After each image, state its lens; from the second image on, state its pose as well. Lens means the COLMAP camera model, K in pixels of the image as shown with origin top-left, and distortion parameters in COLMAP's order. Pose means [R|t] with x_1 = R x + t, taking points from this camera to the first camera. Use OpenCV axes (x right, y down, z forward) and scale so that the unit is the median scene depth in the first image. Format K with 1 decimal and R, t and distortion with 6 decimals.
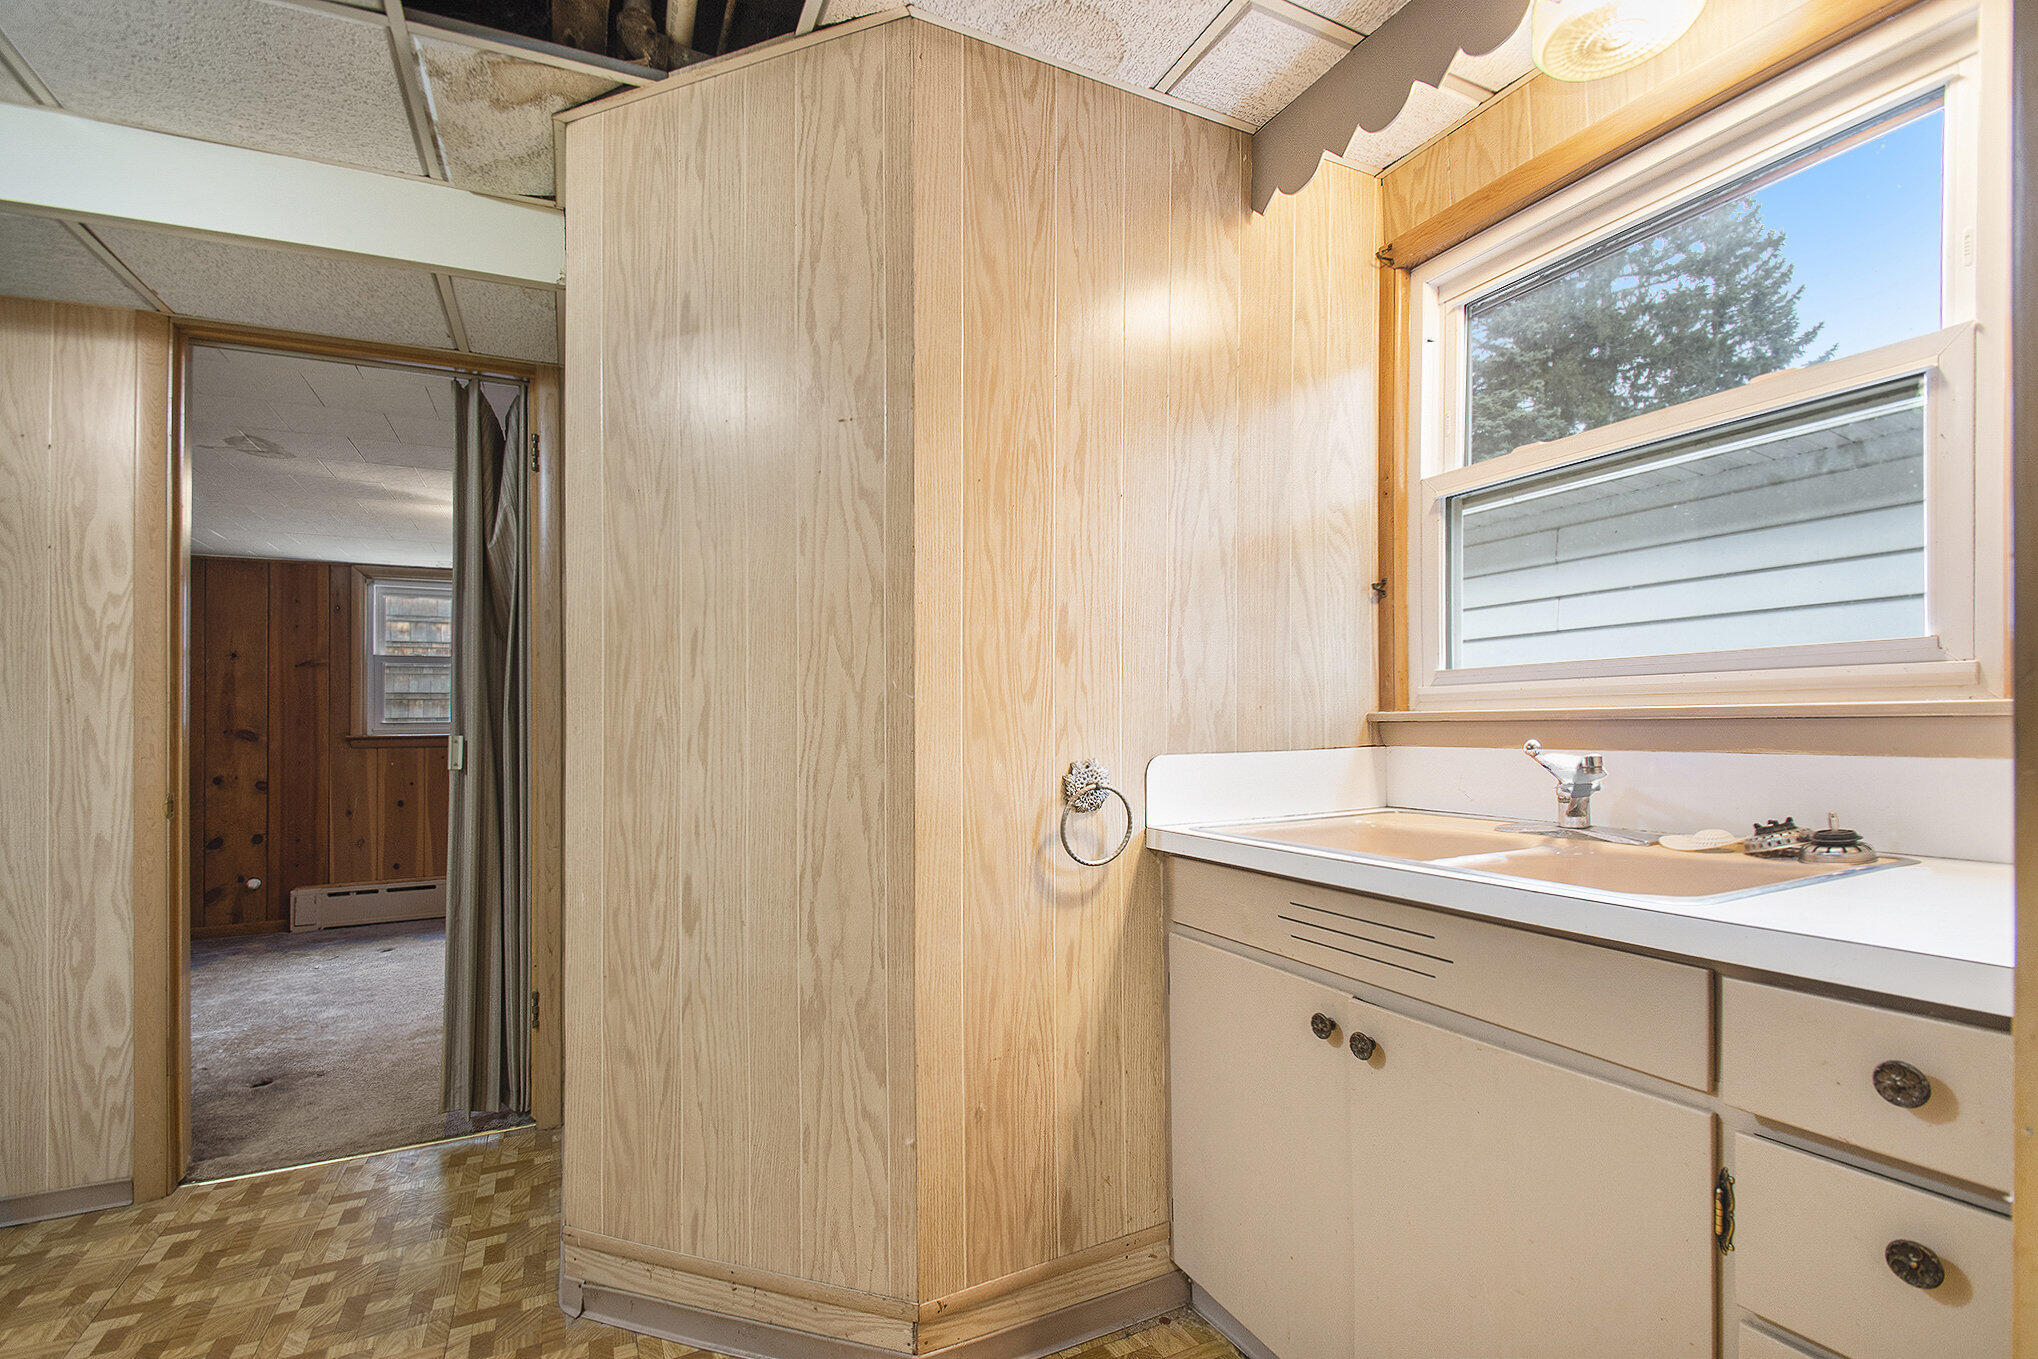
lens RADIAL K [[874.5, 0, 986.1], [0, 874.5, 704.2], [0, 0, 1]] dist [0.001577, -0.009871]
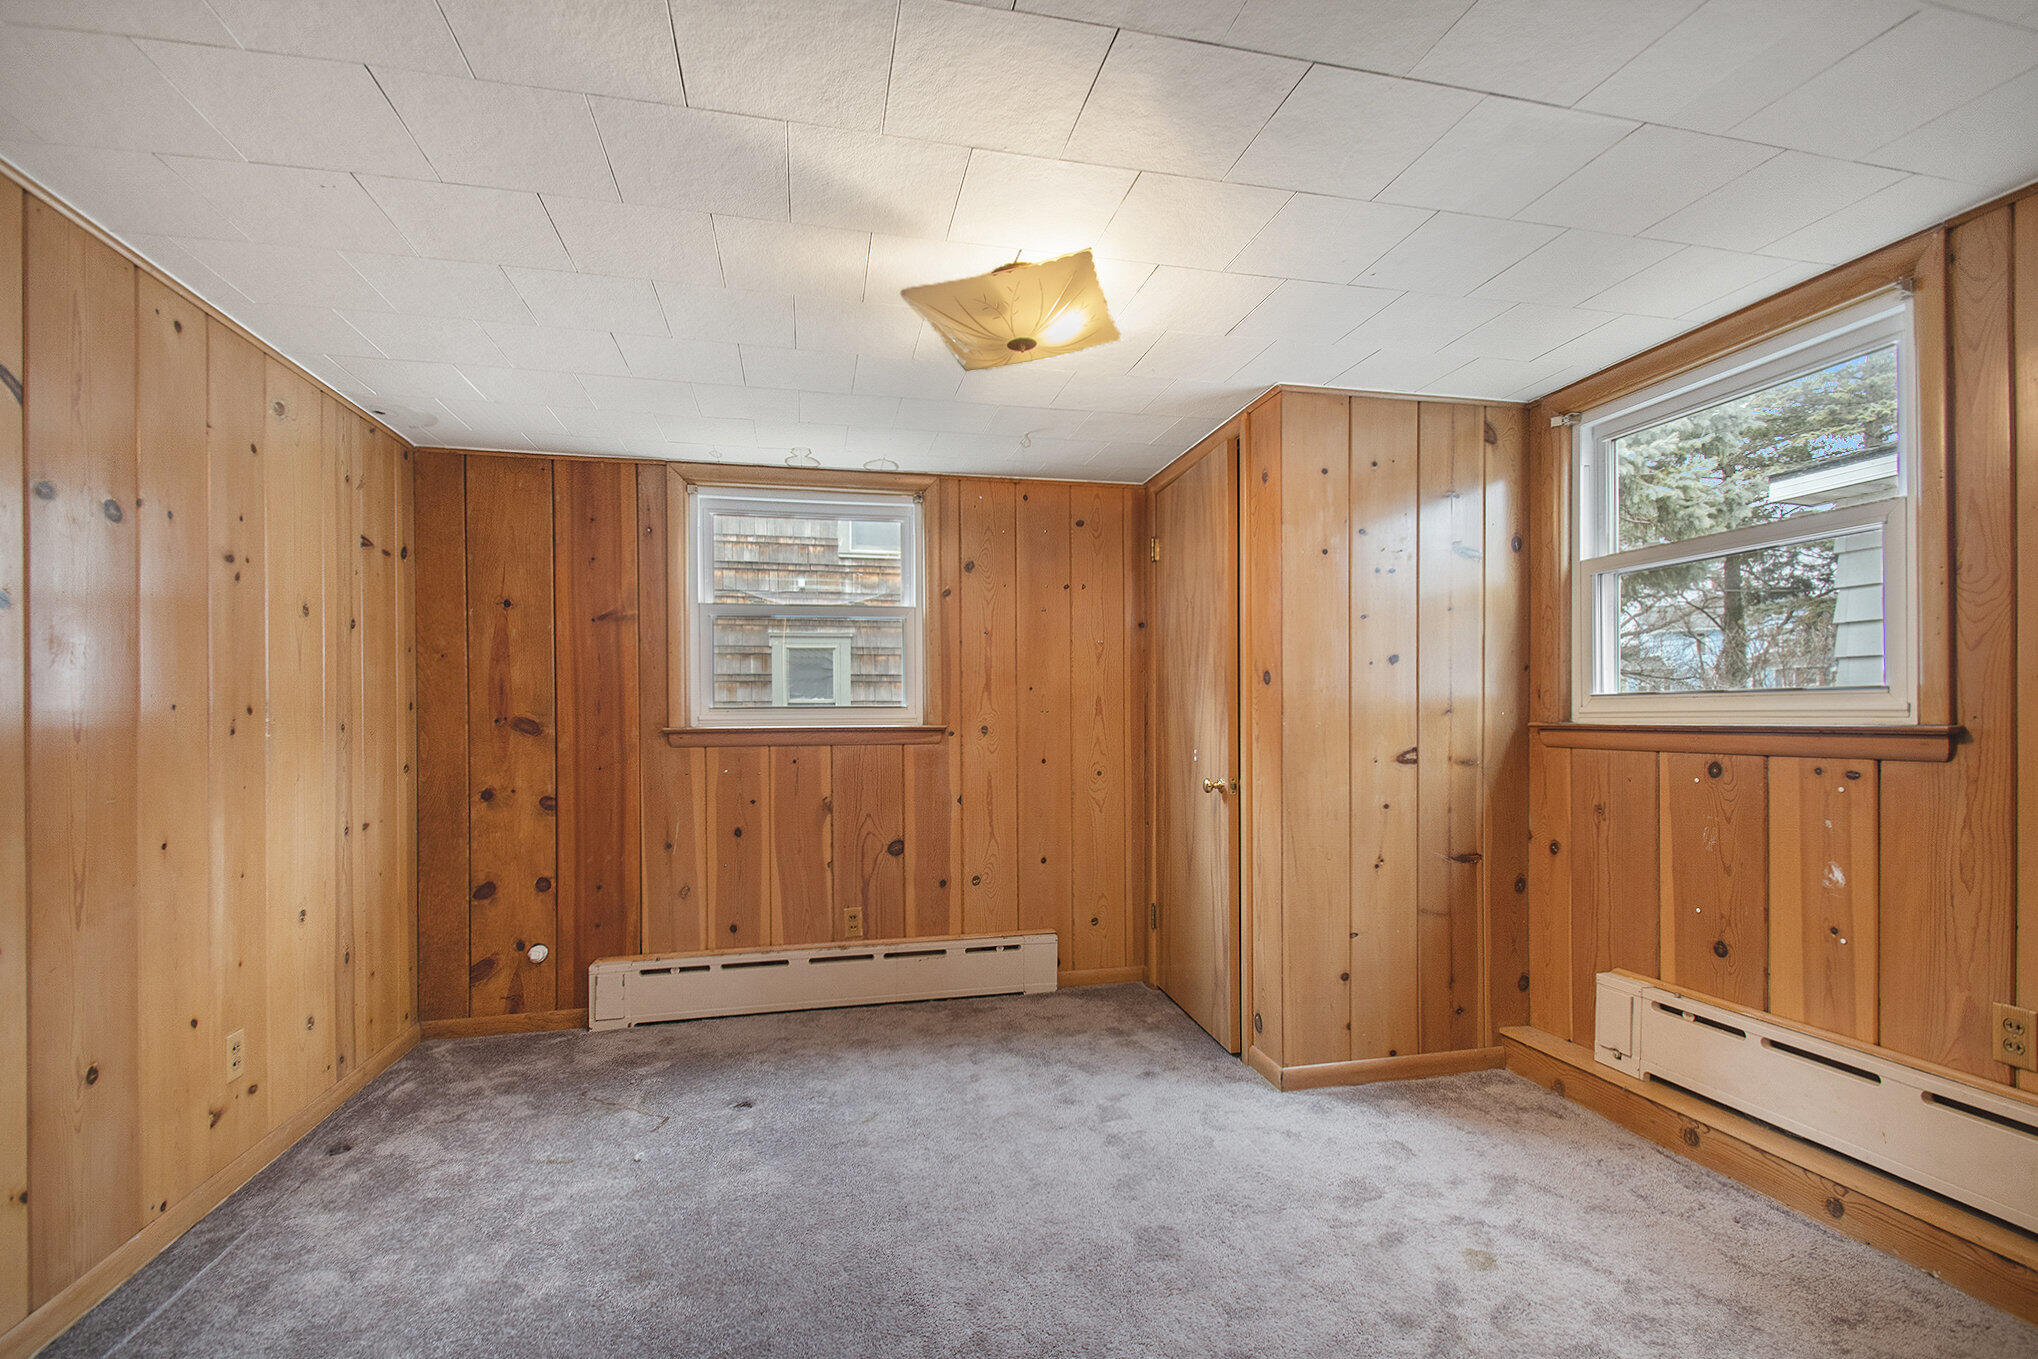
lens RADIAL K [[910.2, 0, 1046.6], [0, 910.2, 713.5], [0, 0, 1]] dist [0.041271, -0.031356]
pose [[0.977728, 0.006325, -0.209780, -0.496066], [-0.000522, 0.999616, 0.027708, 0.010562], [0.209874, -0.026981, 0.977356, 0.627016]]
